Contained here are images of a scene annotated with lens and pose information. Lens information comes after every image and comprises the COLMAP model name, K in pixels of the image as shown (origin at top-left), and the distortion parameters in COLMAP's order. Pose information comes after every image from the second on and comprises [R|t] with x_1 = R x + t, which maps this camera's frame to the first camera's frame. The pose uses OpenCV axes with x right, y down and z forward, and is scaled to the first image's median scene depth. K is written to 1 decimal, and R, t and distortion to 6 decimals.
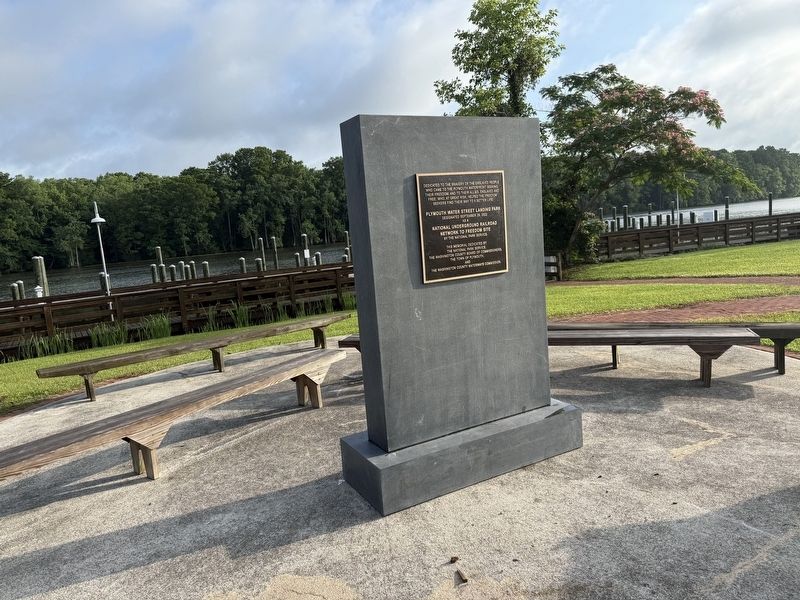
lens RADIAL K [[565.2, 0, 404.0], [0, 565.2, 292.0], [0, 0, 1]] dist [0.061741, -0.088619]
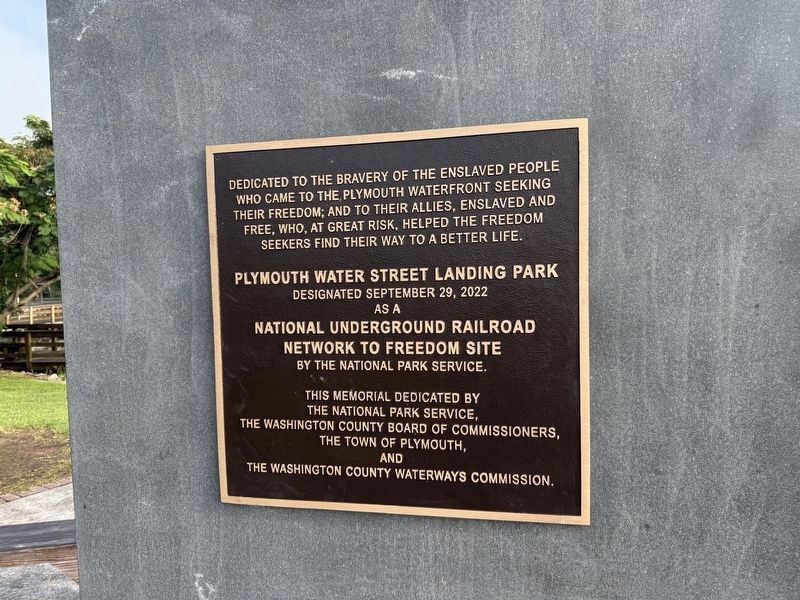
lens RADIAL K [[565.2, 0, 404.0], [0, 565.2, 292.0], [0, 0, 1]] dist [0.061741, -0.088619]
pose [[0.758080, 0.081363, -0.647067, 0.149171], [-0.118809, 0.992813, -0.014355, -0.067037], [0.641249, 0.087760, 0.762298, 0.405660]]
